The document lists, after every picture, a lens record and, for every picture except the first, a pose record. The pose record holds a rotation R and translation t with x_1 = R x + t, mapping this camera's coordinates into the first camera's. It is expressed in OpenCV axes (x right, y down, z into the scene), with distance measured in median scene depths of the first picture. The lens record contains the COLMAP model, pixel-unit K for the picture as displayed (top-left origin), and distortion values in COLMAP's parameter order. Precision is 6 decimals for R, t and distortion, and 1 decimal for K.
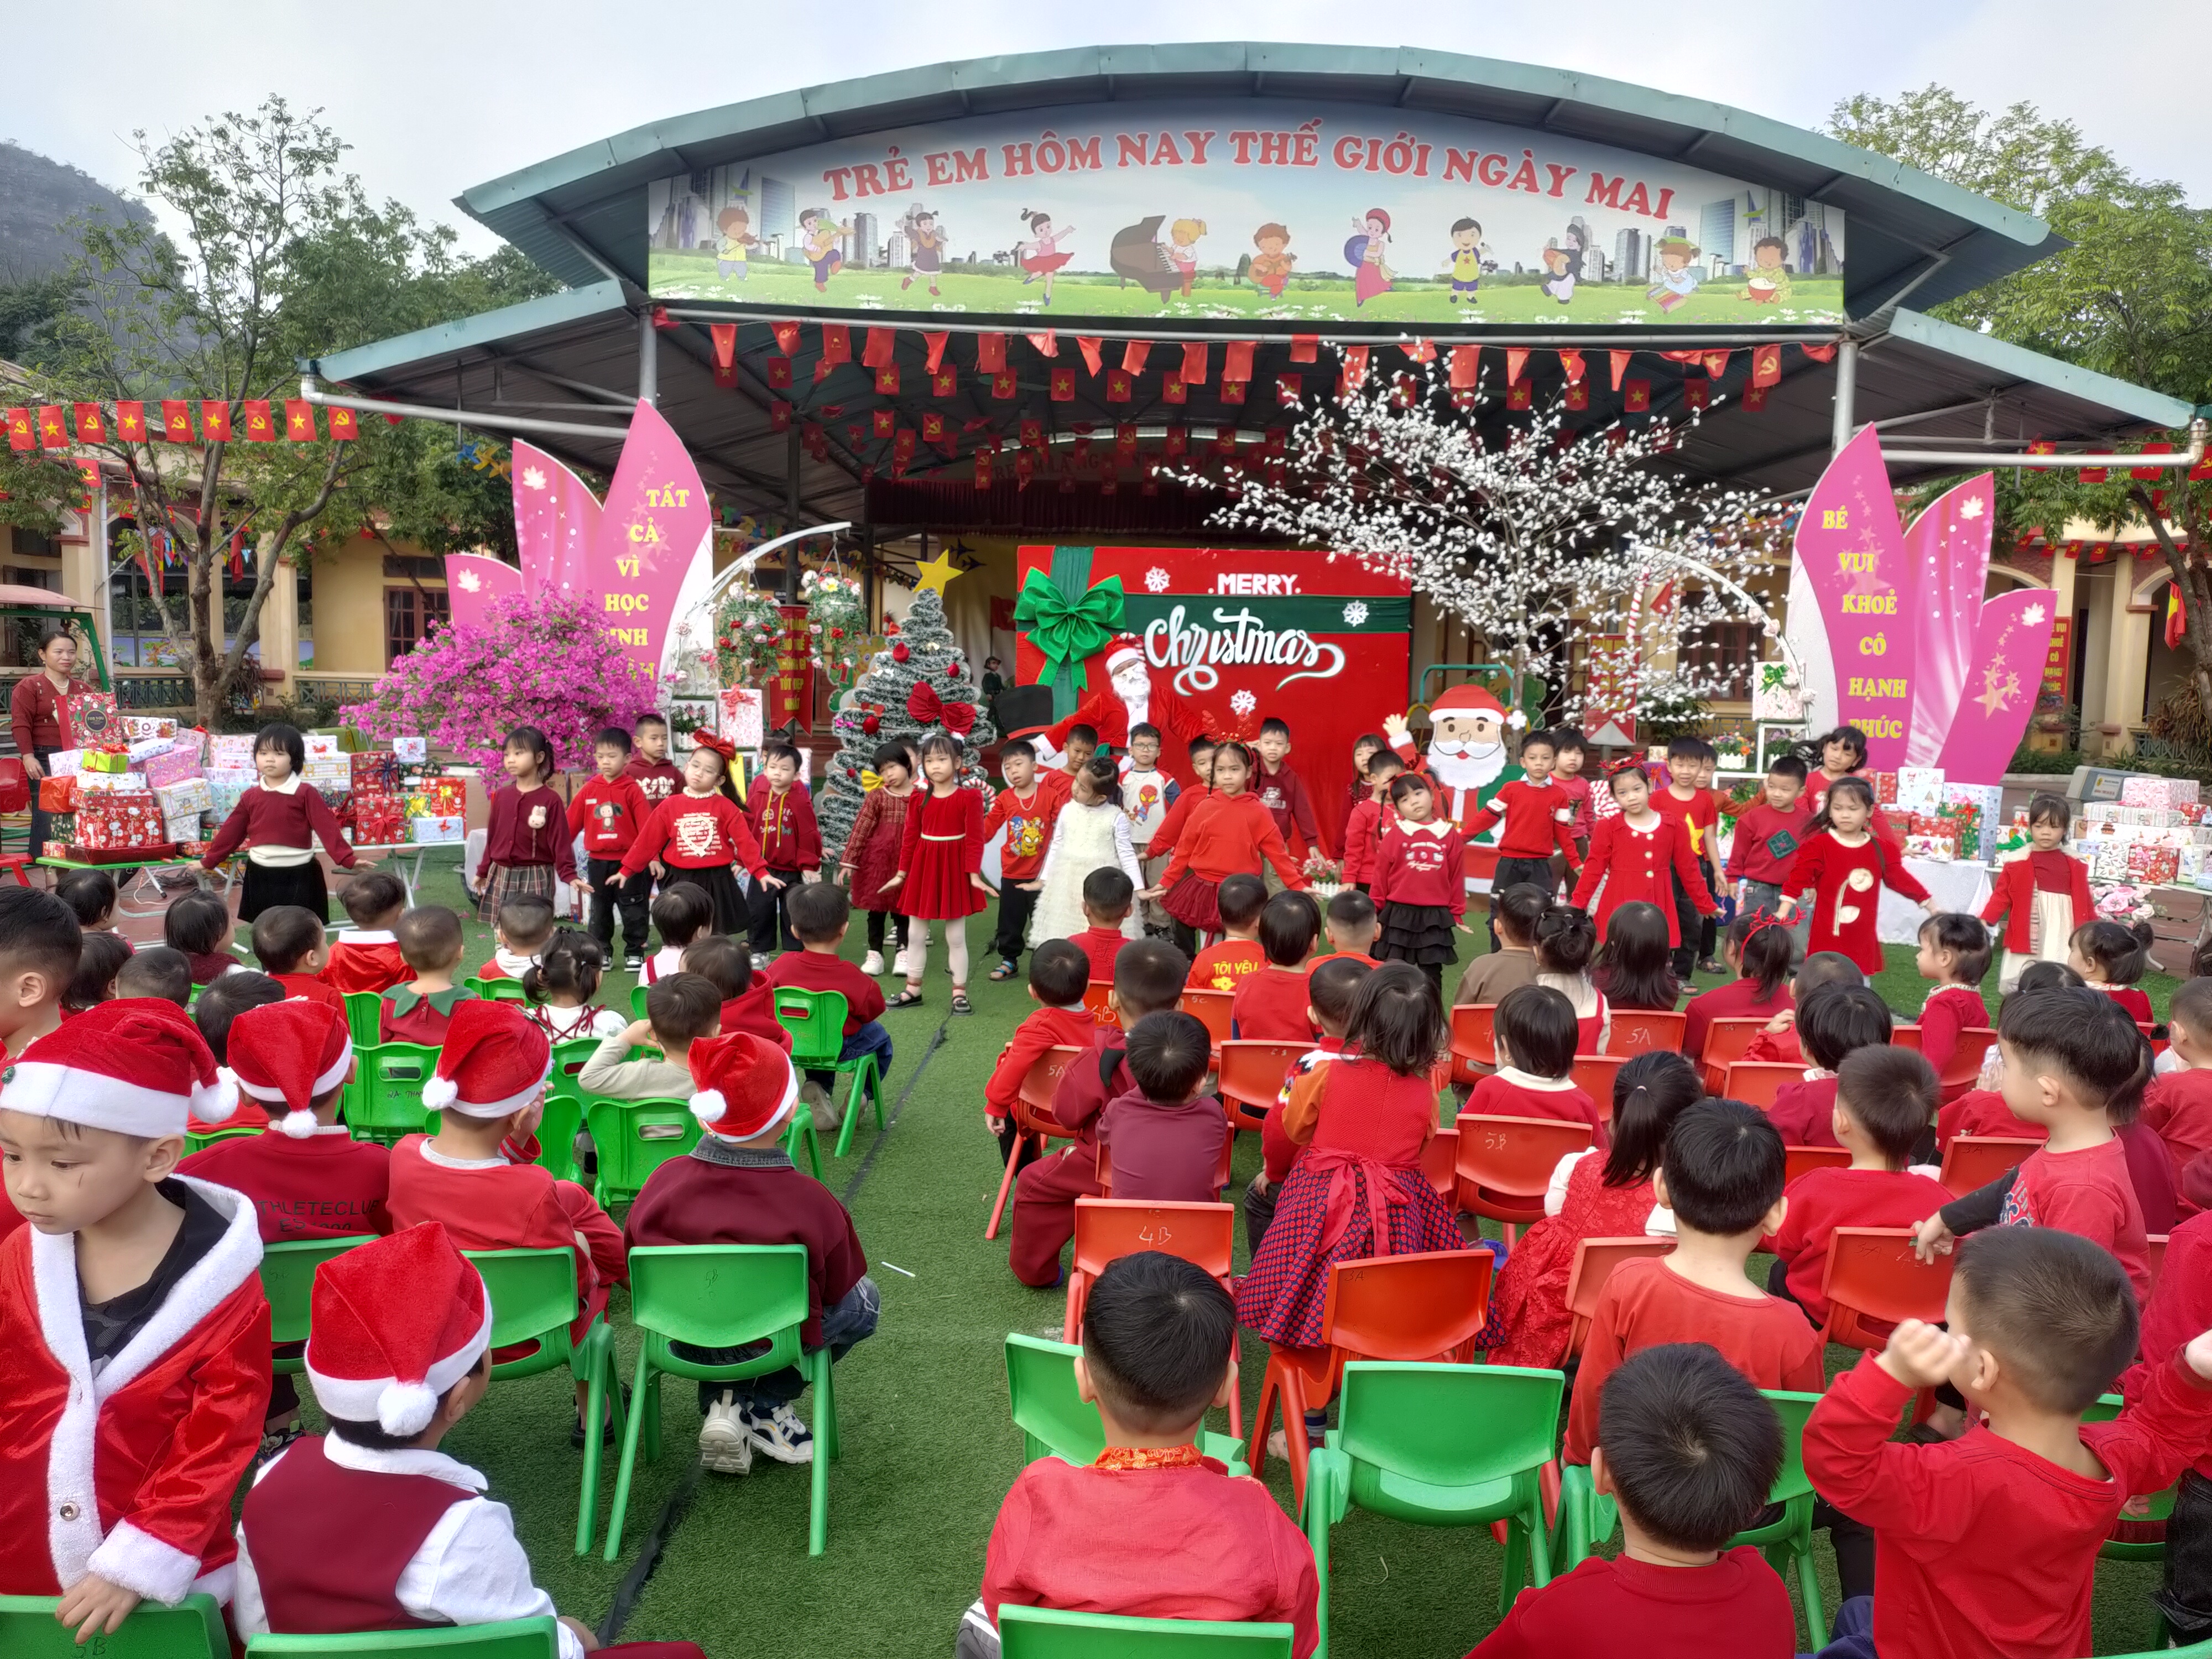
lens RADIAL K [[1651.6, 0, 1108.0], [0, 1651.6, 816.0], [0, 0, 1]] dist [0.059910, -0.059196]
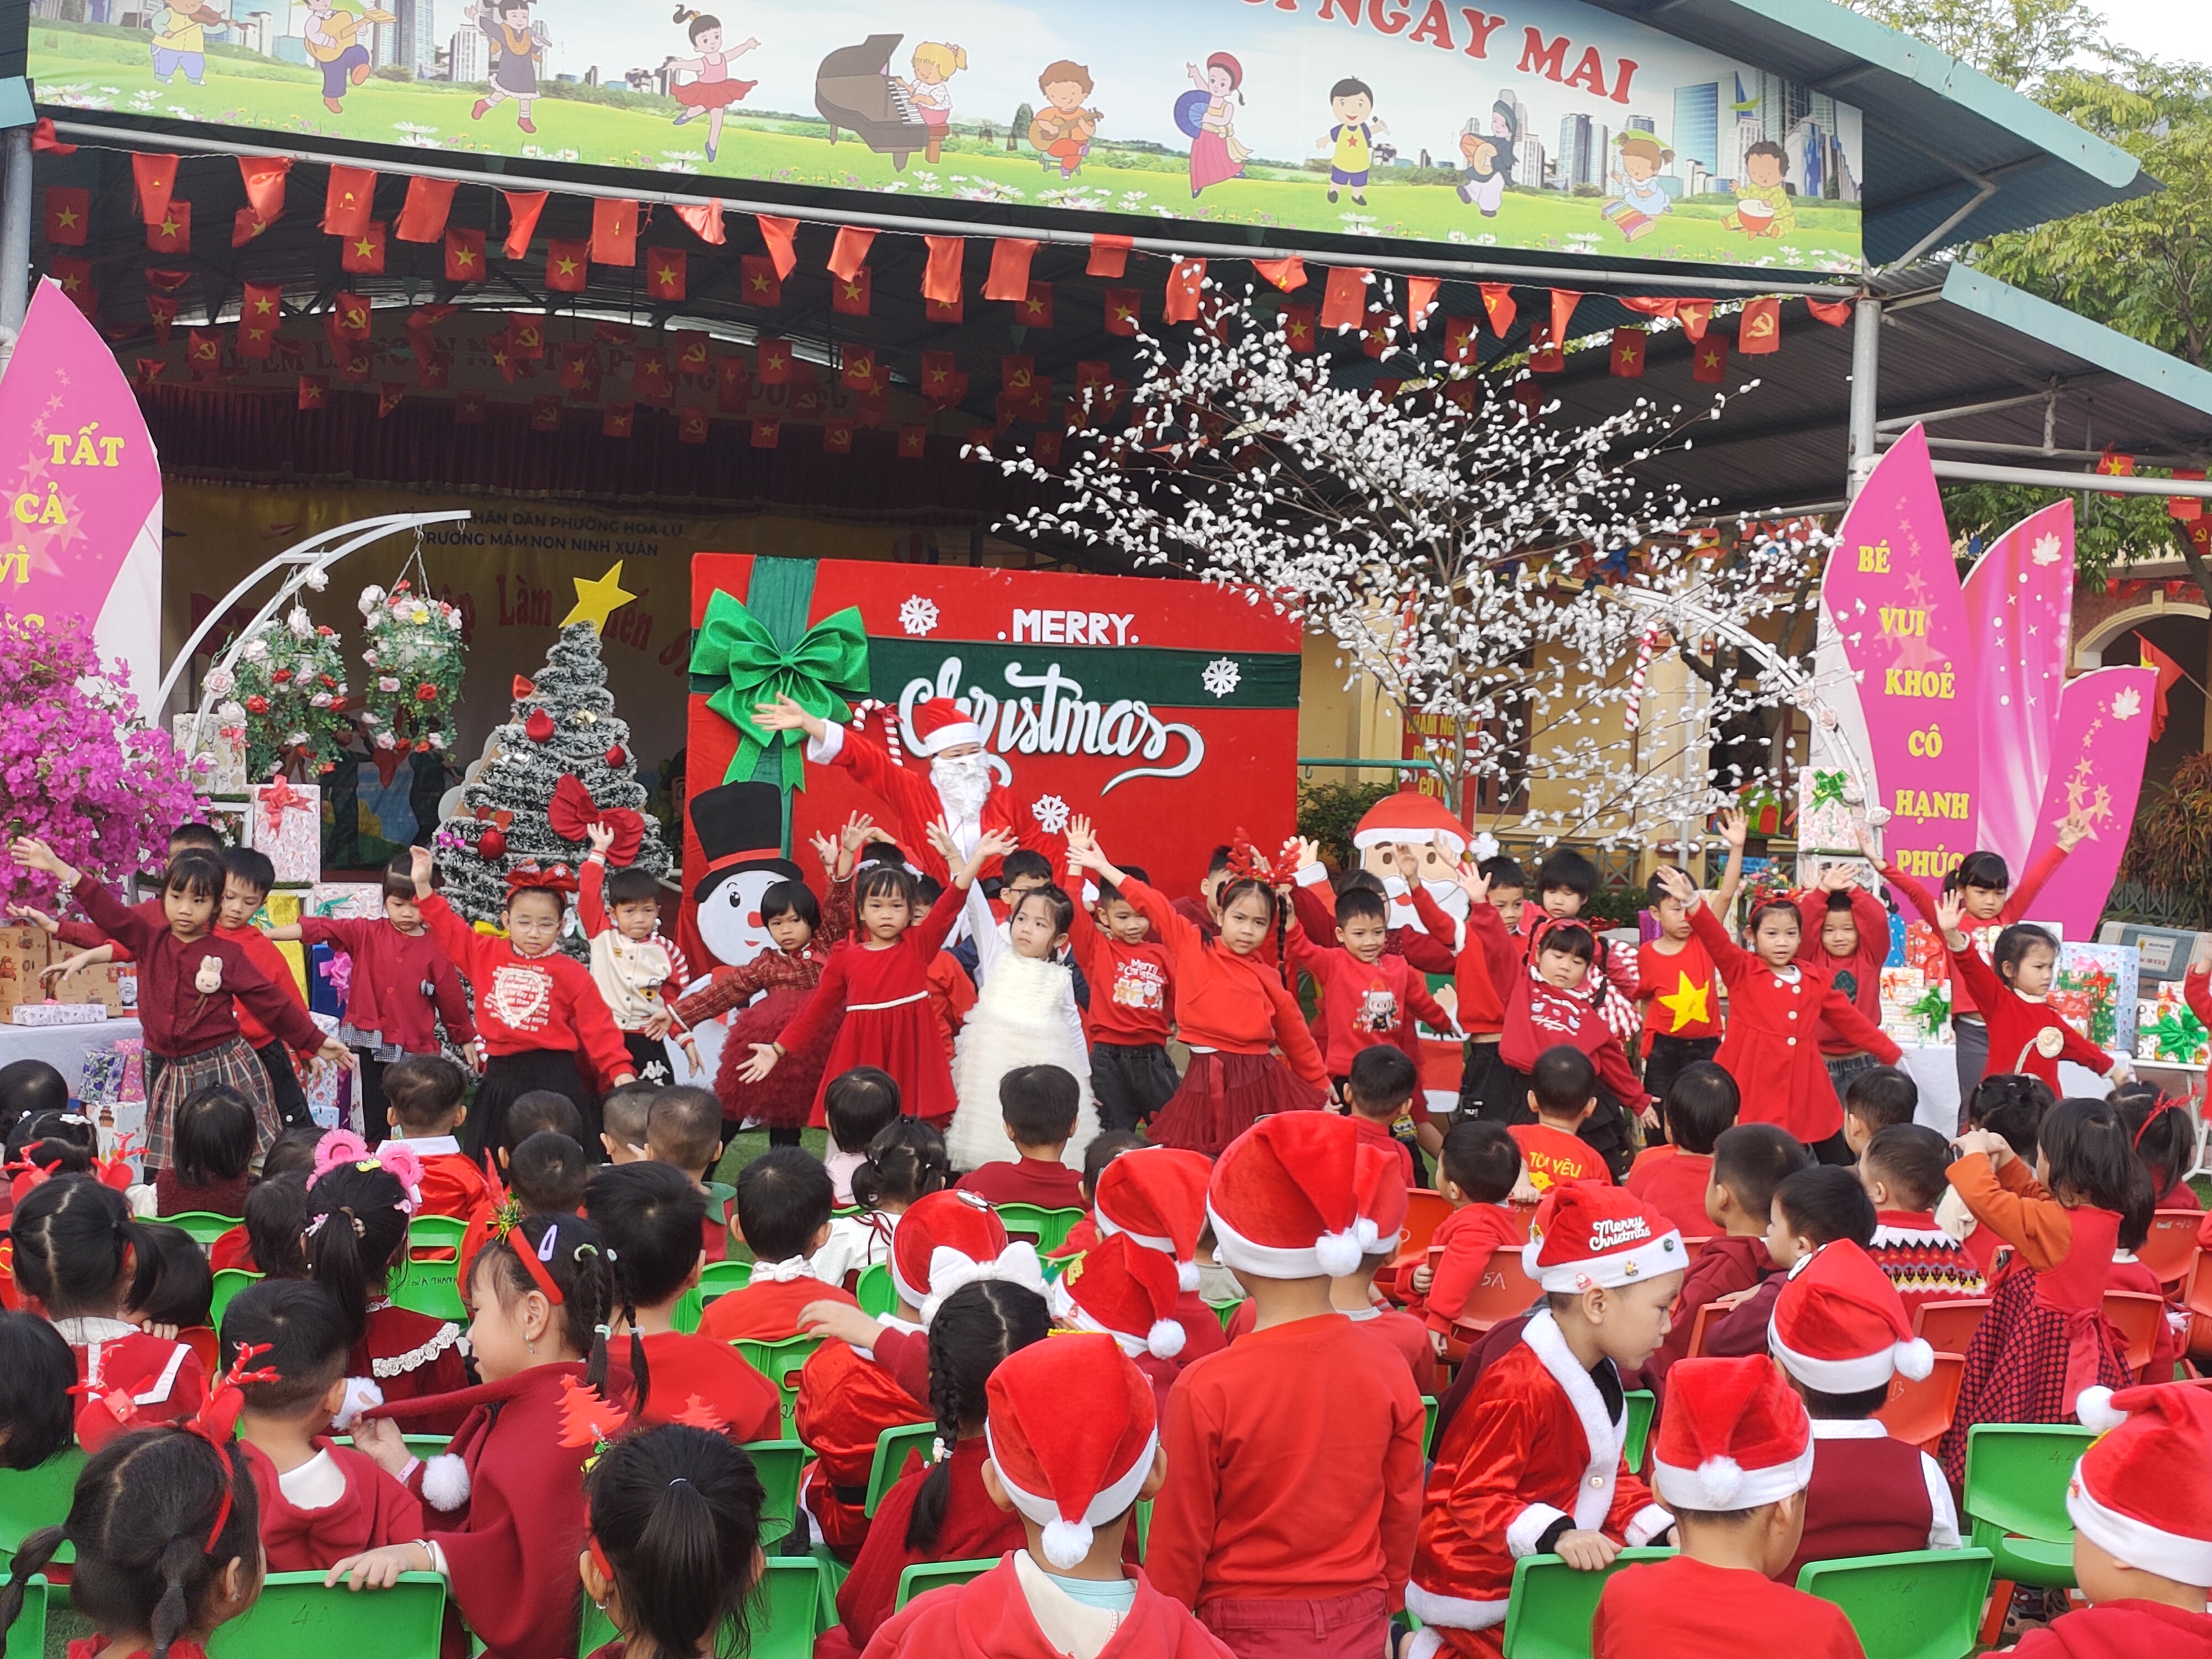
lens RADIAL K [[3292.8, 0, 1099.0], [0, 3292.8, 797.3], [0, 0, 1]] dist [0.021124, 0.113532]
pose [[0.955341, 0.012736, 0.295230, -0.265775], [0.007446, 0.997716, -0.067137, 0.008448], [-0.295411, 0.066337, 0.953065, -0.189100]]
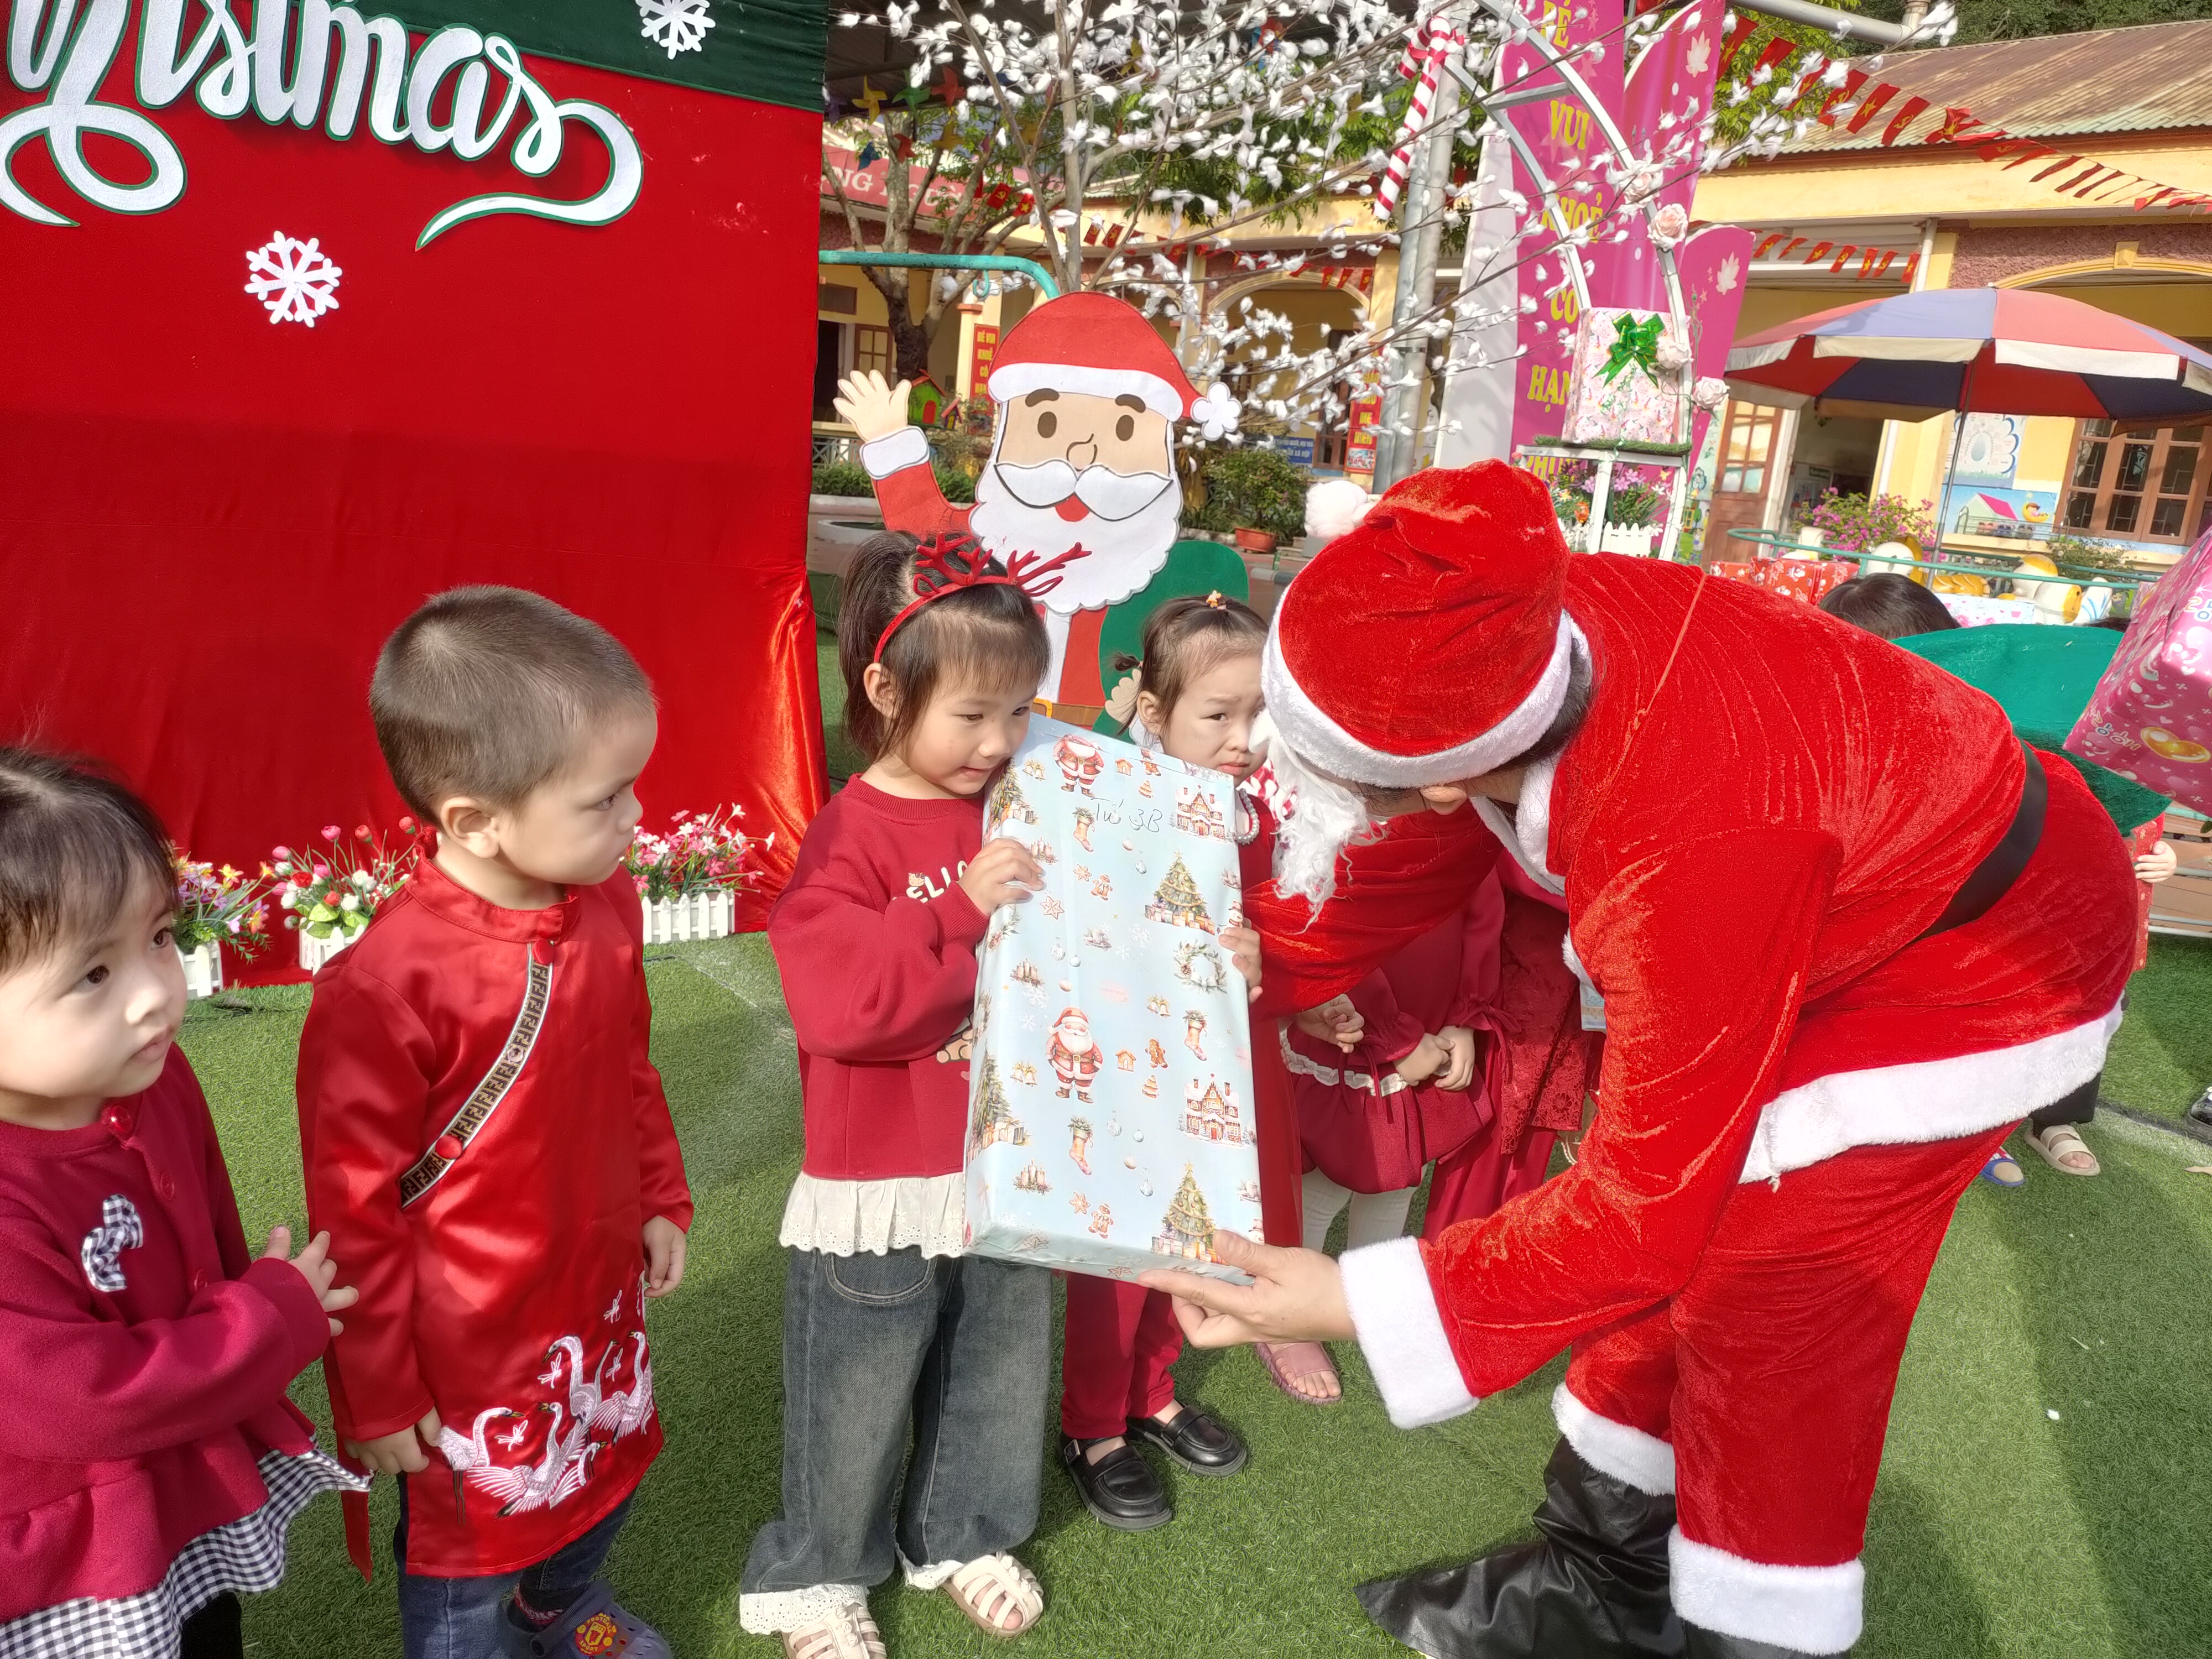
lens RADIAL K [[1651.6, 0, 1108.0], [0, 1651.6, 816.0], [0, 0, 1]] dist [0.059910, -0.059196]
pose [[0.743447, -0.102884, 0.660834, -0.009027], [-0.014814, 0.985321, 0.170068, -0.030615], [-0.668631, -0.136226, 0.731010, 0.694394]]
